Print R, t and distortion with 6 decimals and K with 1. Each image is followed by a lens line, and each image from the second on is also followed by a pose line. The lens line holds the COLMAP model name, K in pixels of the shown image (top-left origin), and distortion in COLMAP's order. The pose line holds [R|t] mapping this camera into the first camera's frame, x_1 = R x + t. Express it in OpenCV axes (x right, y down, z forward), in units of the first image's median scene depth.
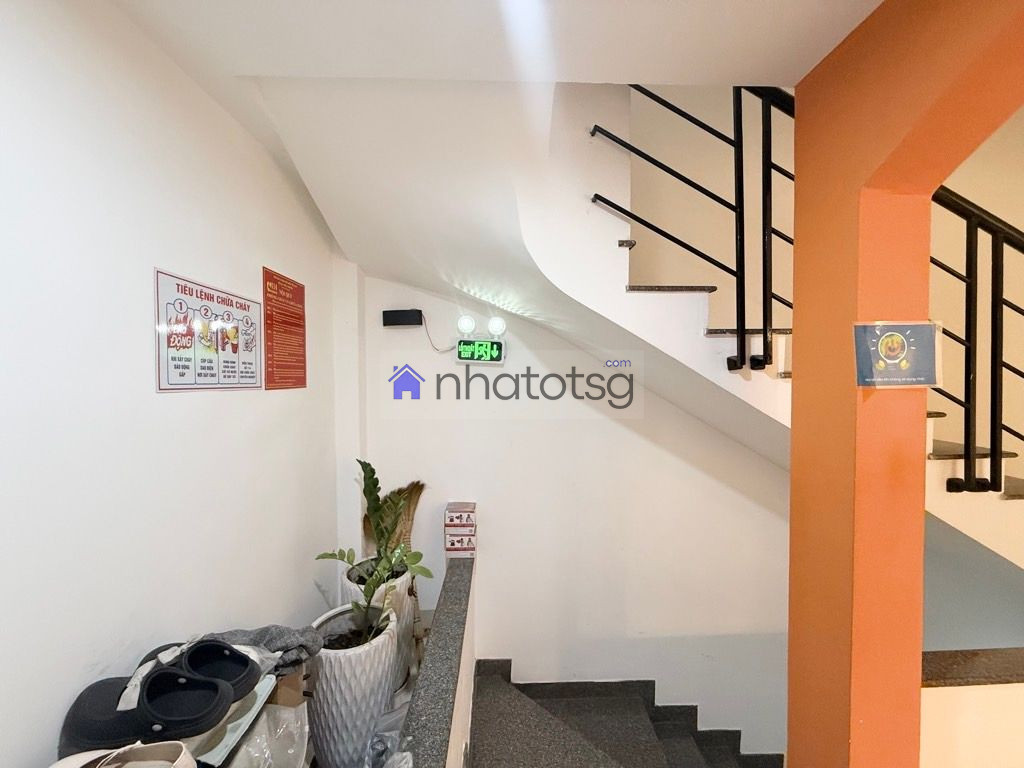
lens RADIAL K [[404.5, 0, 512.8], [0, 404.5, 383.0], [0, 0, 1]] dist [-0.000088, 0.000070]
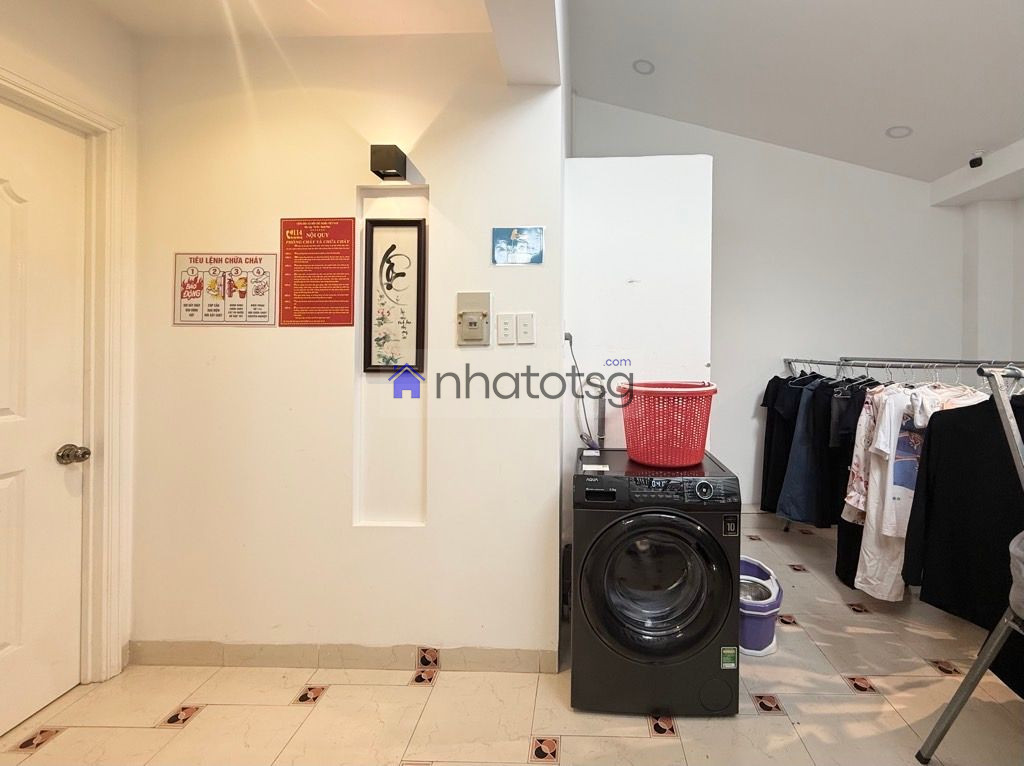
lens RADIAL K [[404.5, 0, 512.0], [0, 404.5, 383.4], [0, 0, 1]] dist [-0.000088, 0.000070]
pose [[-0.049891, 0.010782, -0.998696, 0.593243], [-0.013887, 0.999838, 0.011488, 0.179816], [0.998658, 0.014442, -0.049734, 2.001000]]
